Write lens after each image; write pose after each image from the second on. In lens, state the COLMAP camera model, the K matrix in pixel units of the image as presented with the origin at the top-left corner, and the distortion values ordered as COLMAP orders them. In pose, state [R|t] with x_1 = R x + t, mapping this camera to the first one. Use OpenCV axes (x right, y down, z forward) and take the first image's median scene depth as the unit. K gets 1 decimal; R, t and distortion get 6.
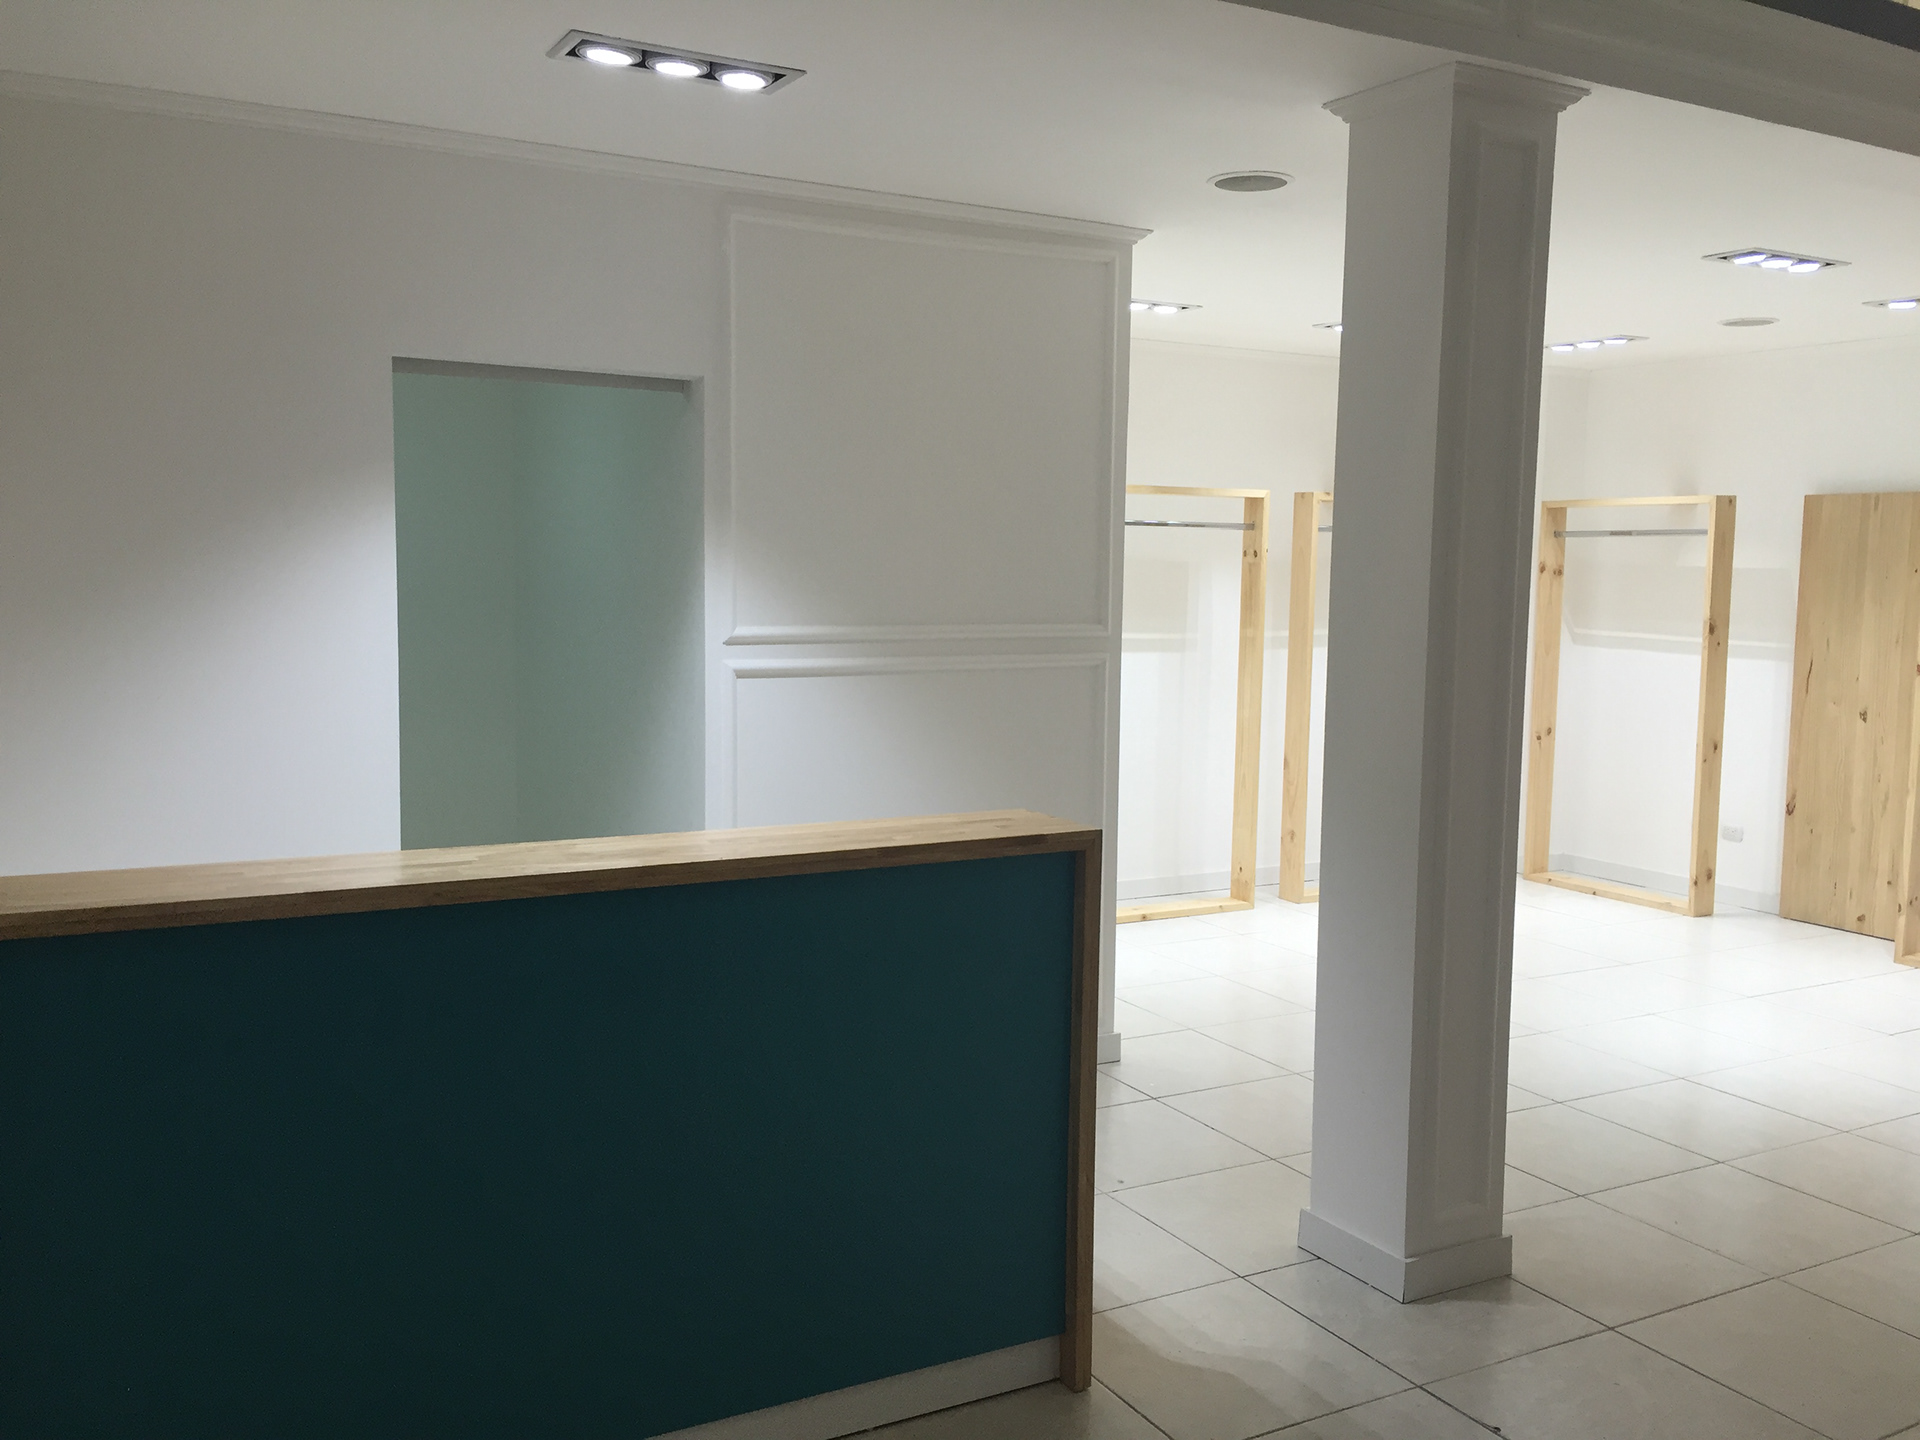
lens RADIAL K [[1640.4, 0, 954.8], [0, 1640.4, 719.2], [0, 0, 1]] dist [0.083455, -0.117158]
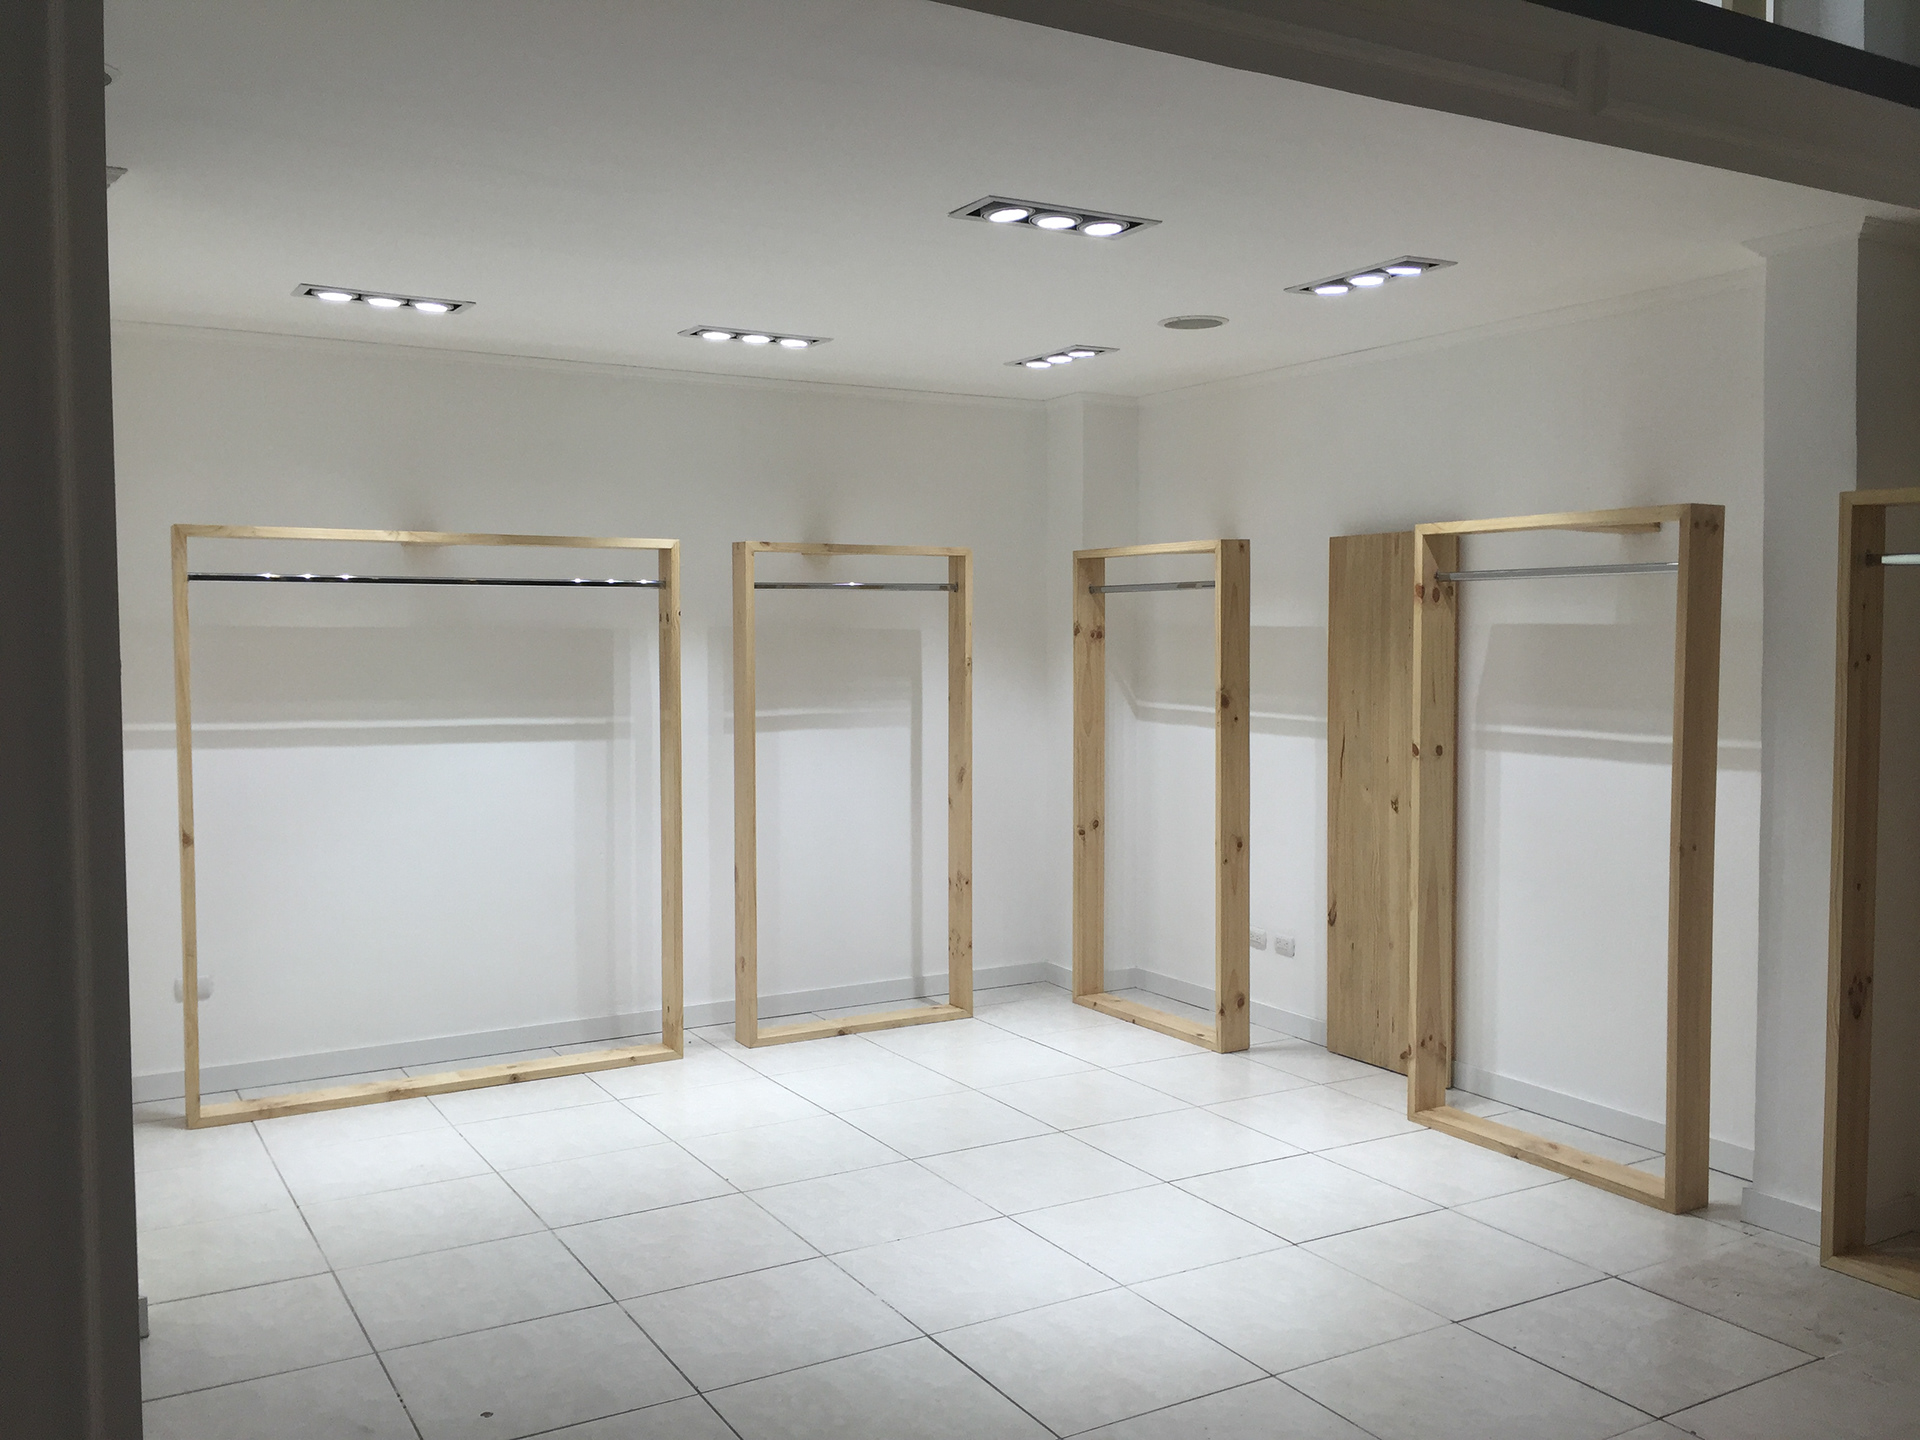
lens RADIAL K [[1640.4, 0, 963.0], [0, 1640.4, 727.3], [0, 0, 1]] dist [0.083455, -0.117158]
pose [[0.999642, -0.019269, 0.018571, 0.307511], [0.019918, 0.999173, -0.035462, -0.015048], [-0.017873, 0.035819, 0.999198, 0.188049]]
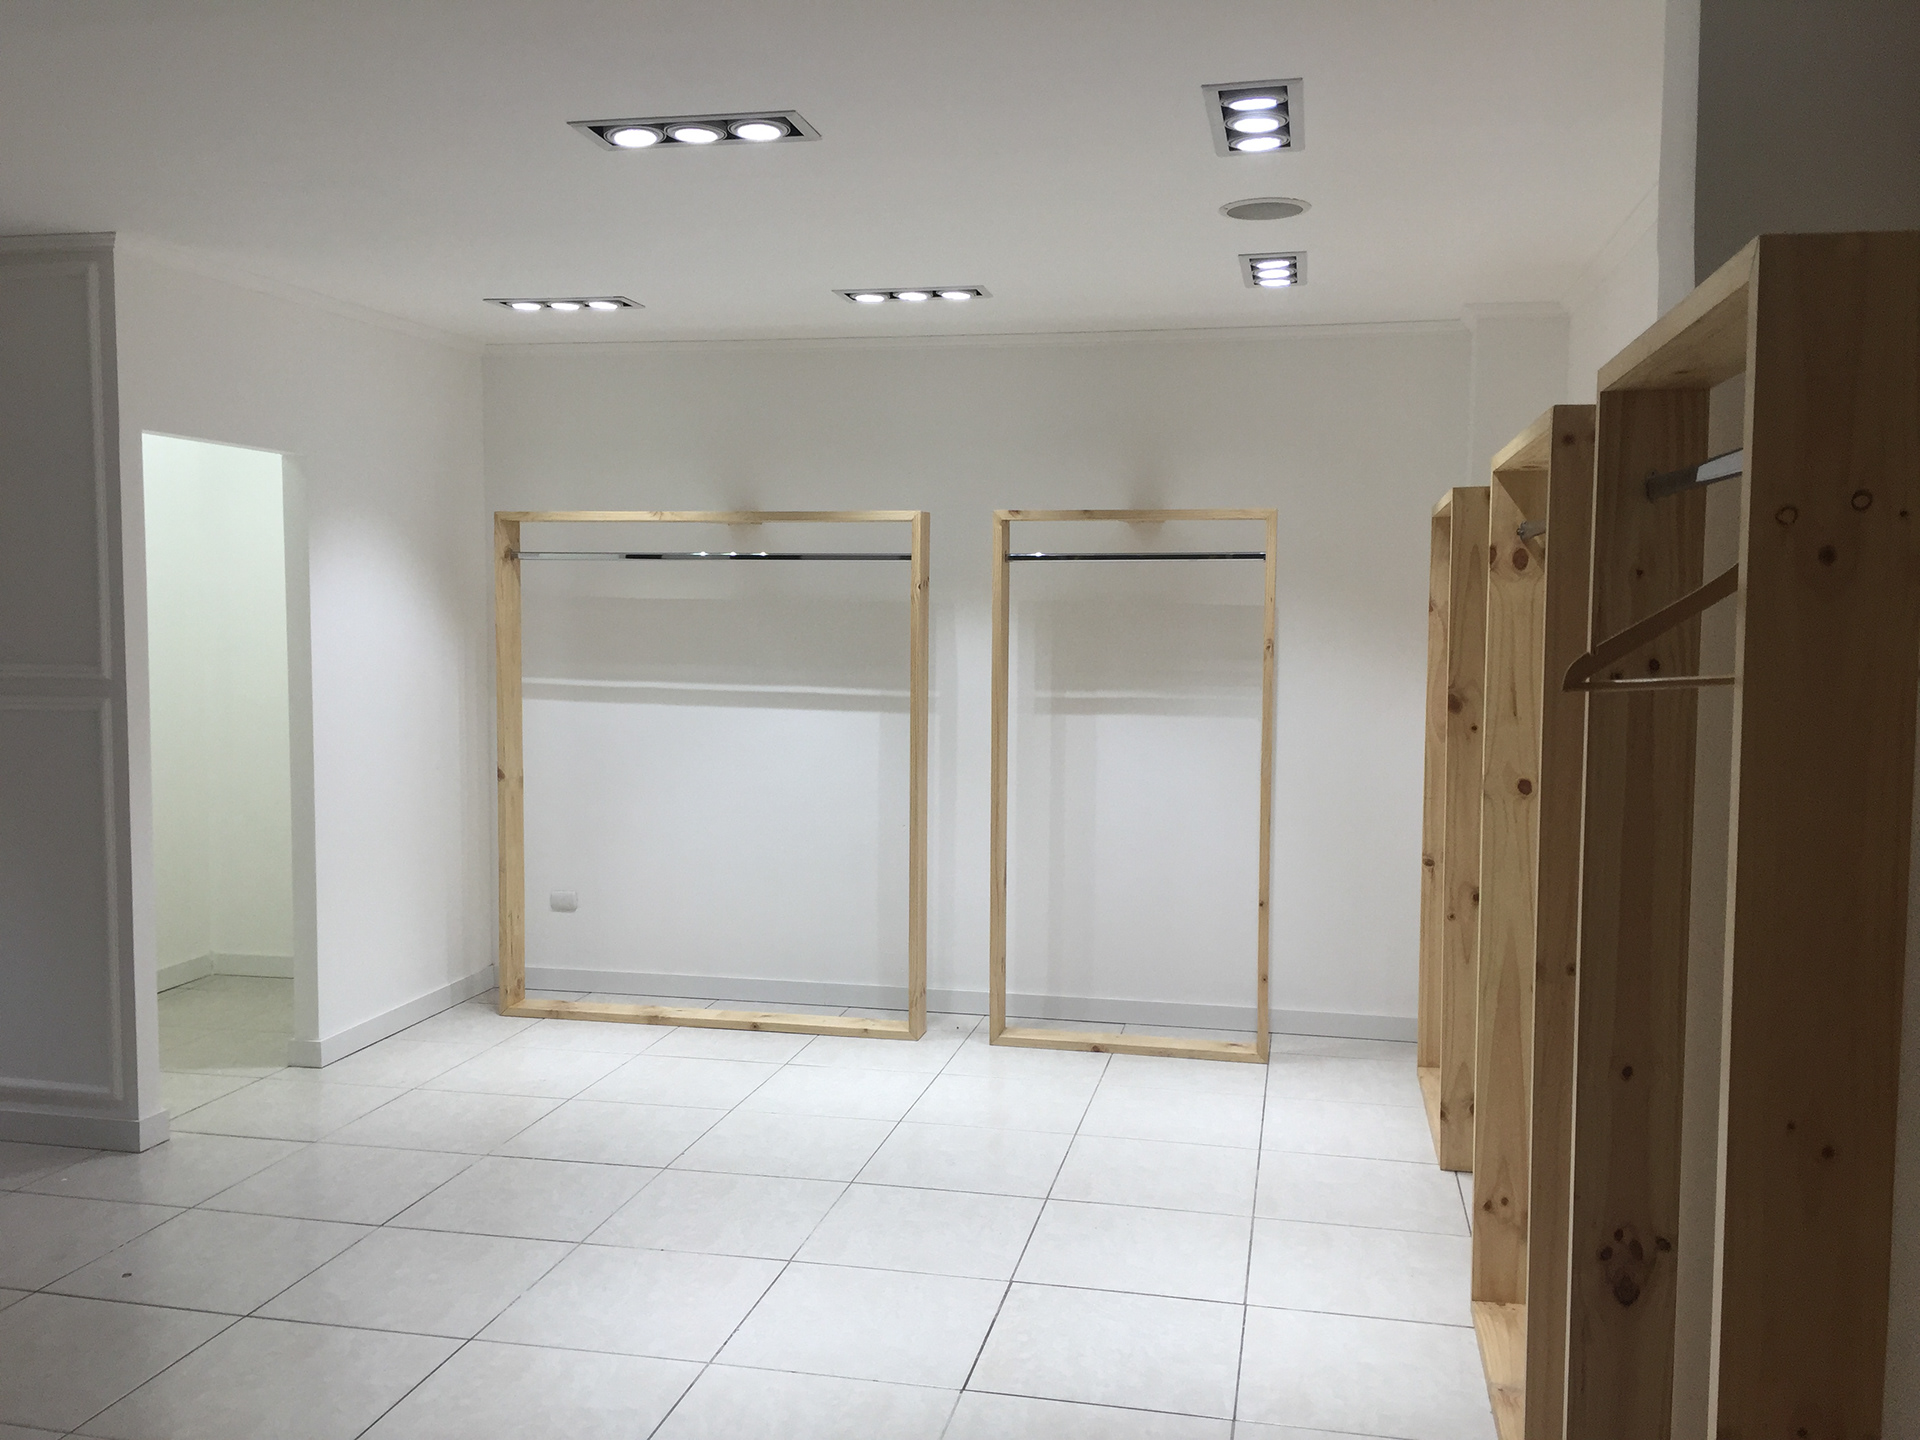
lens RADIAL K [[1640.4, 0, 962.6], [0, 1640.4, 726.6], [0, 0, 1]] dist [0.083455, -0.117158]
pose [[0.755297, 0.038653, -0.654242, 0.710268], [-0.057676, 0.998306, -0.007605, -0.030311], [0.652840, 0.043478, 0.756247, 0.412975]]
